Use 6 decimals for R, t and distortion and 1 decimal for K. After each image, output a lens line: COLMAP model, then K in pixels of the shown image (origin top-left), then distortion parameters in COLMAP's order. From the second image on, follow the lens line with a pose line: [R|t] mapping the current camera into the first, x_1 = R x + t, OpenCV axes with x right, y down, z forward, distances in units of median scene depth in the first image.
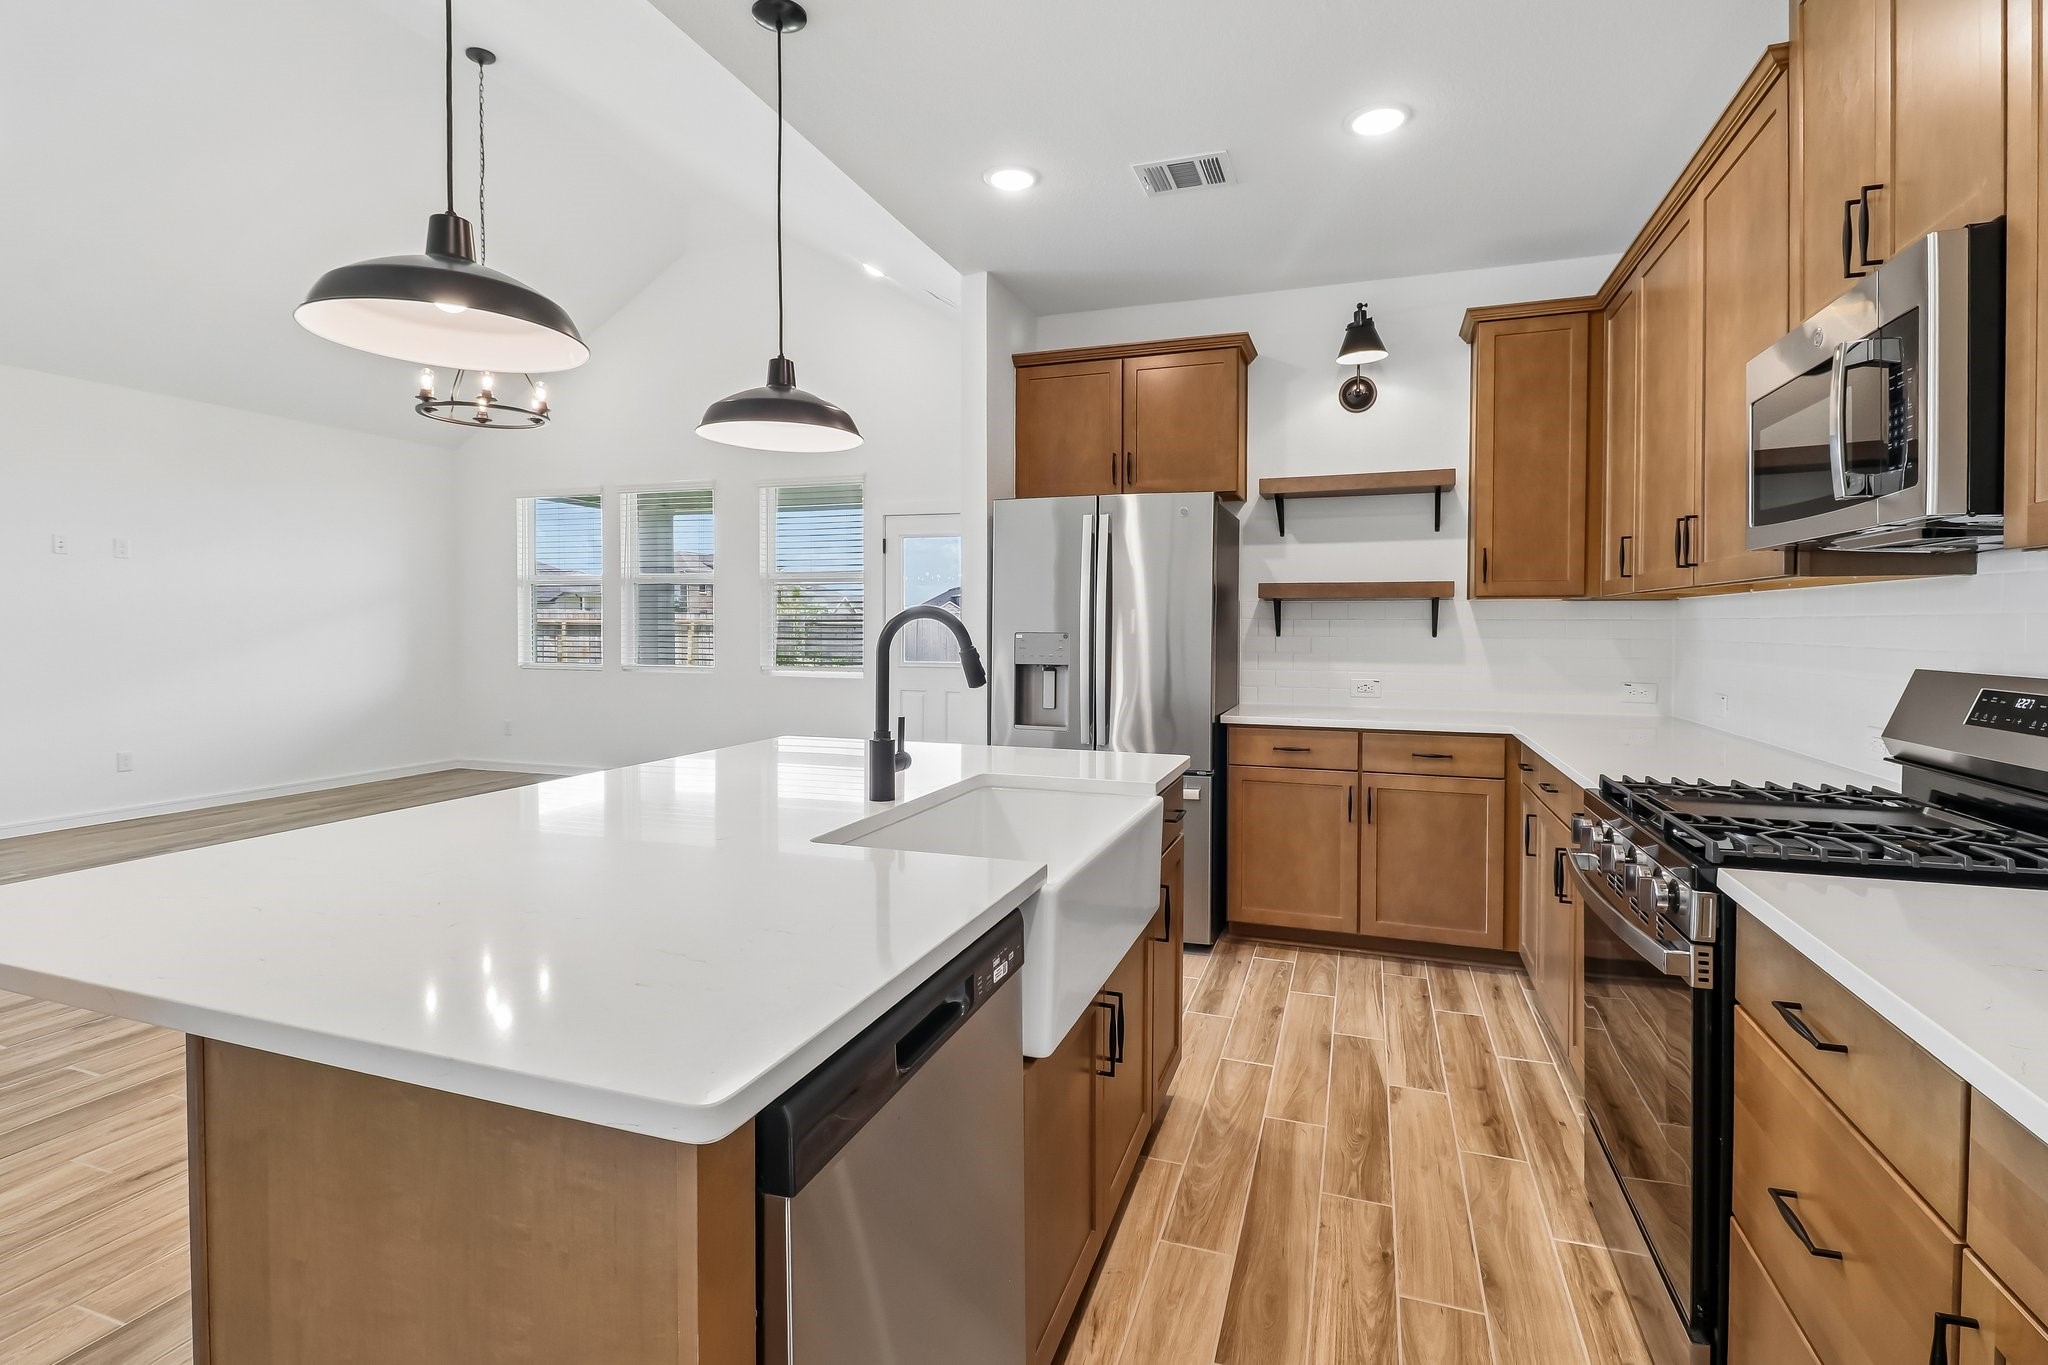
lens RADIAL K [[981.1, 0, 1032.2], [0, 981.1, 647.5], [0, 0, 1]] dist [-0.003568, 0.000998]
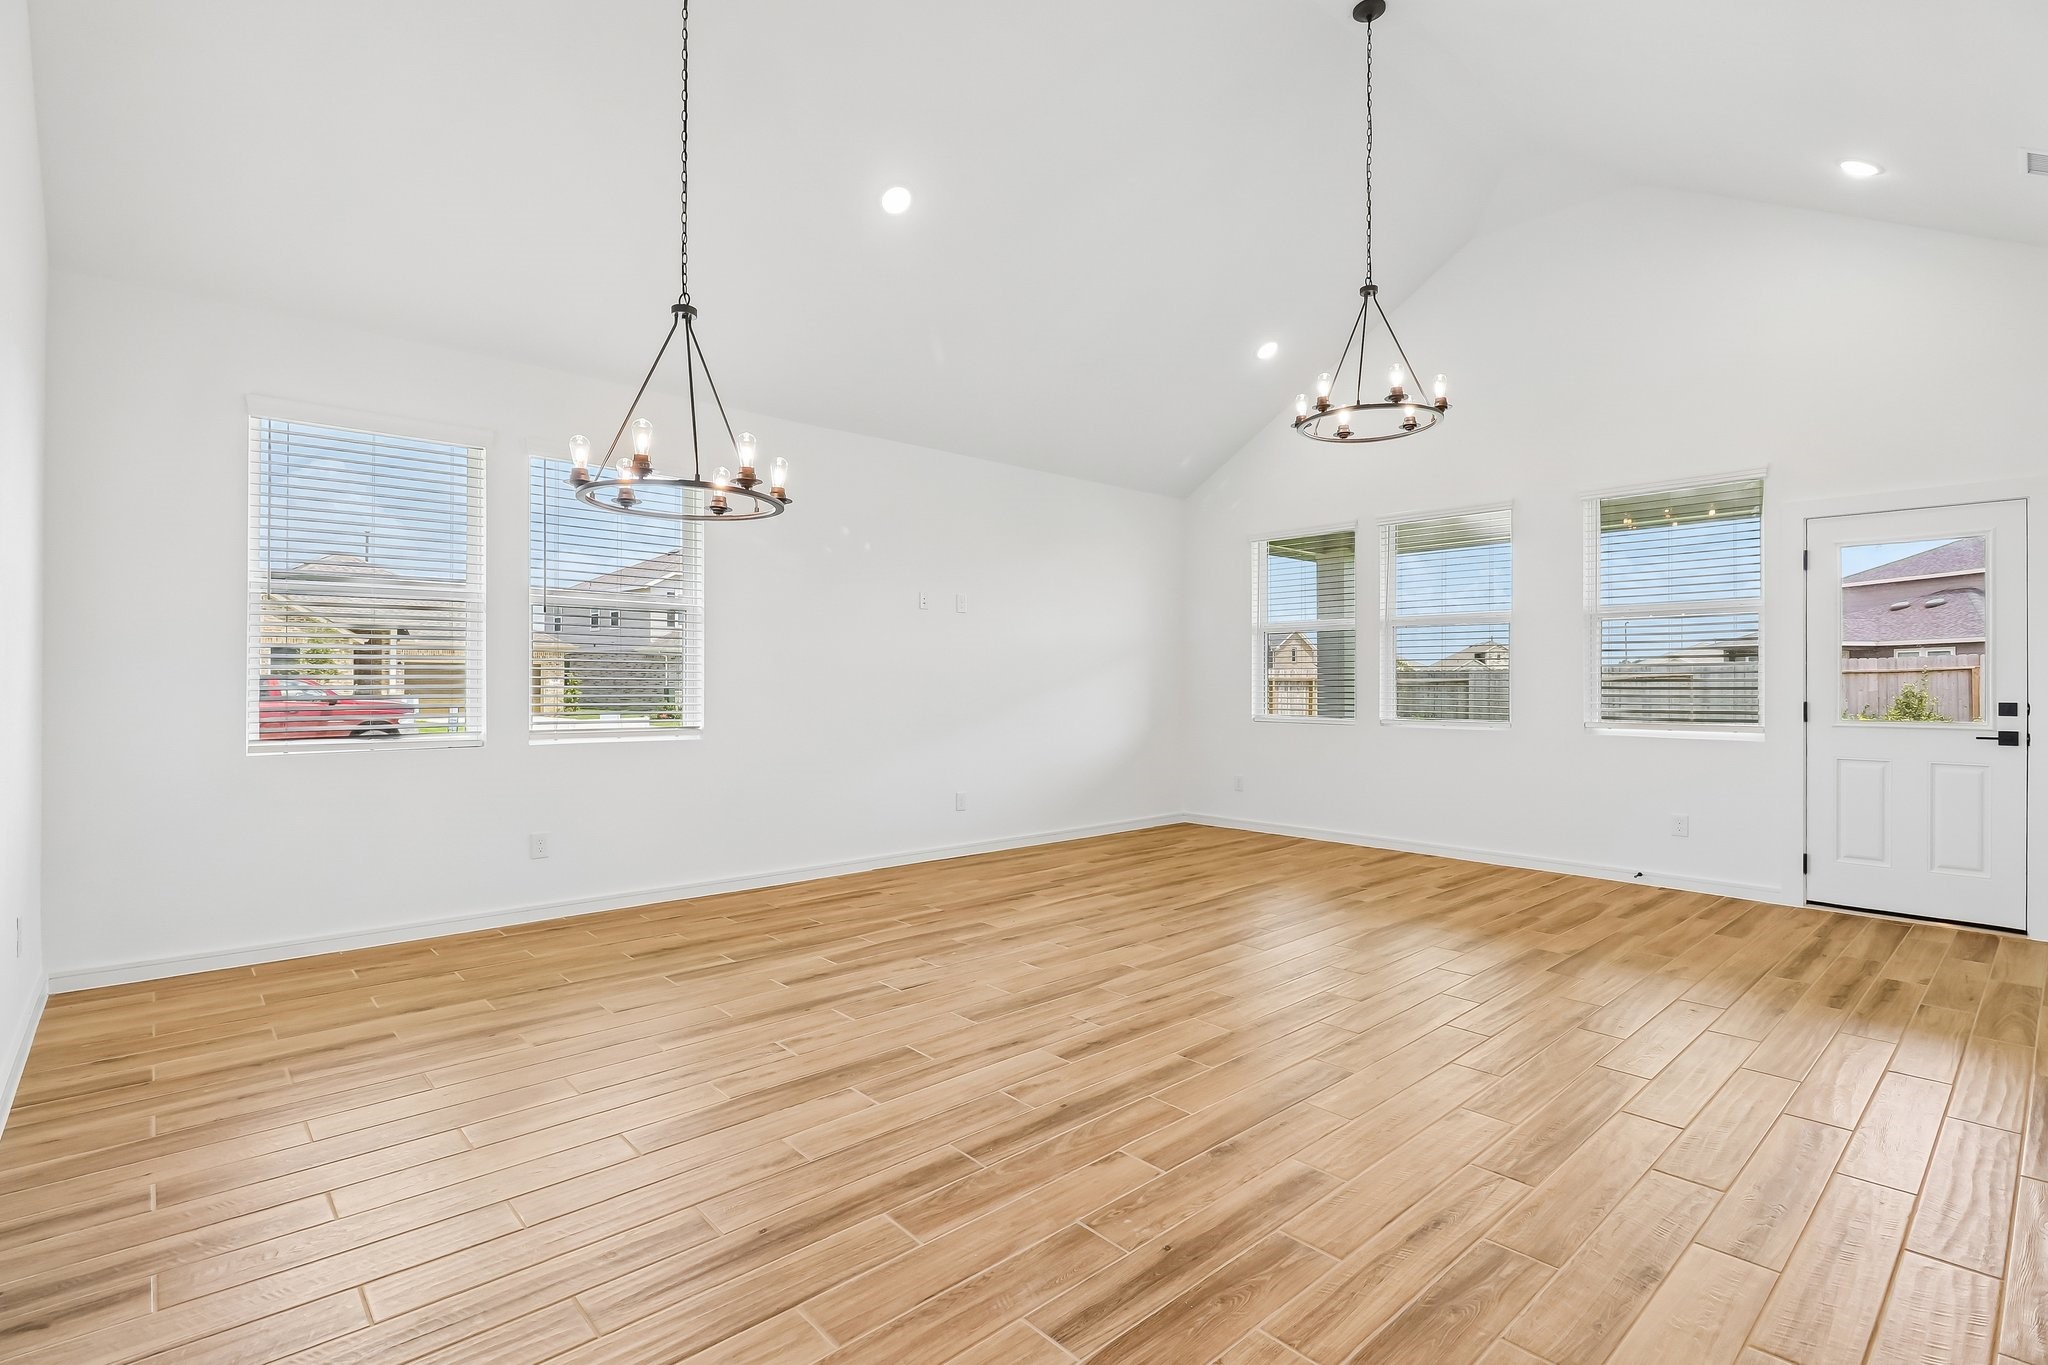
lens RADIAL K [[981.1, 0, 1031.9], [0, 981.1, 684.4], [0, 0, 1]] dist [-0.003568, 0.000998]
pose [[0.872147, -0.002747, -0.489236, -0.278513], [-0.008356, 0.999755, -0.020511, 0.008016], [0.489172, 0.021976, 0.871910, 0.079431]]
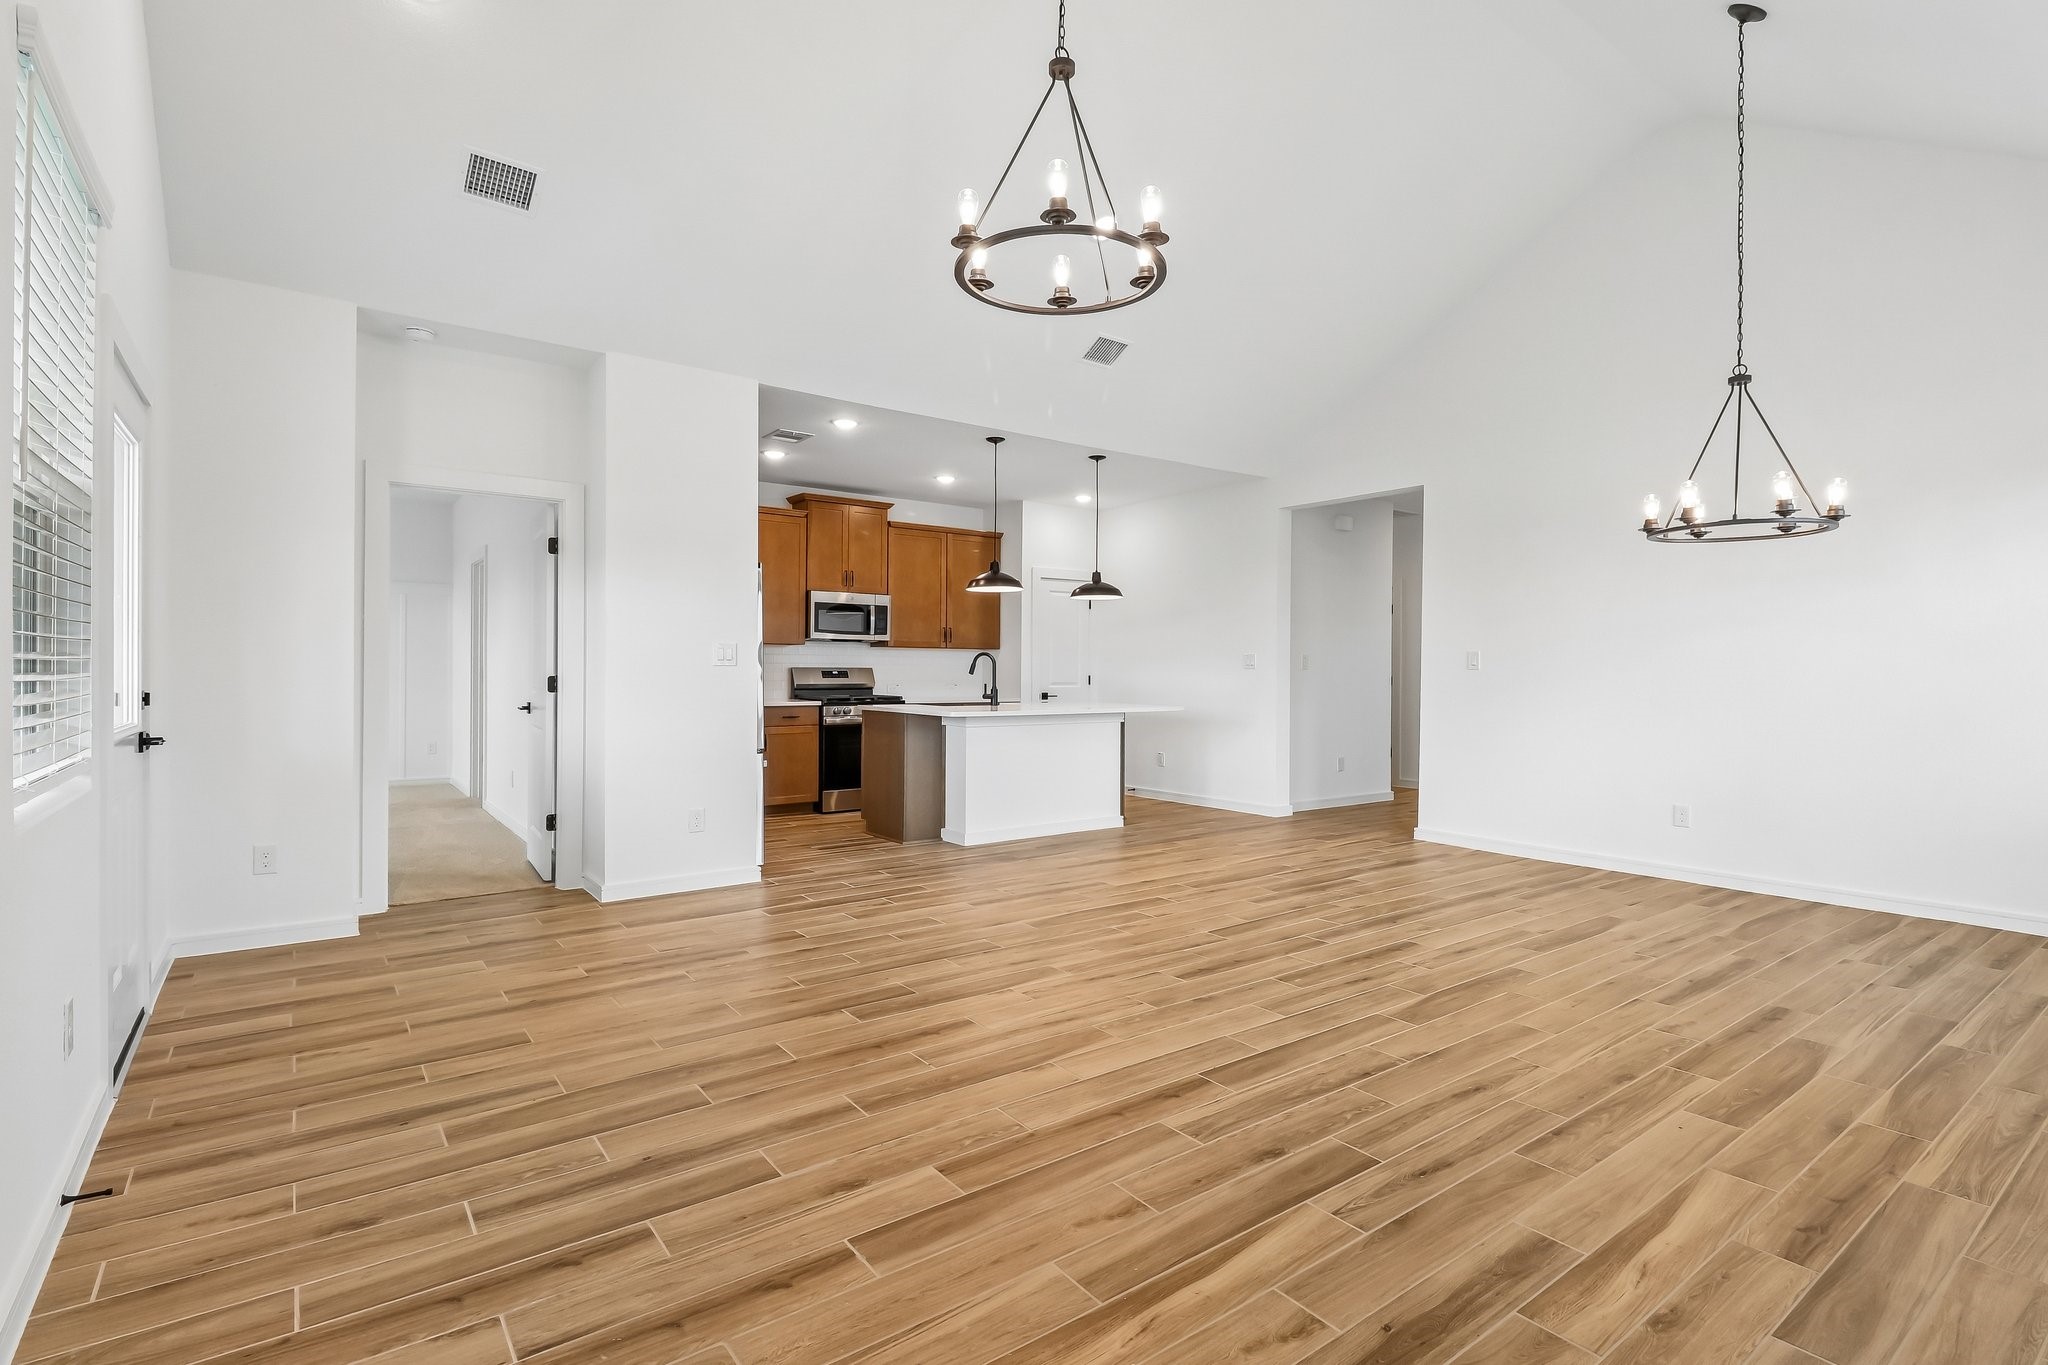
lens RADIAL K [[981.1, 0, 1035.4], [0, 981.1, 678.2], [0, 0, 1]] dist [-0.003568, 0.000998]
pose [[-0.819435, -0.007281, 0.573126, -0.717908], [0.002714, 0.999859, 0.016583, -0.015152], [-0.573165, 0.015144, -0.819300, 1.335881]]
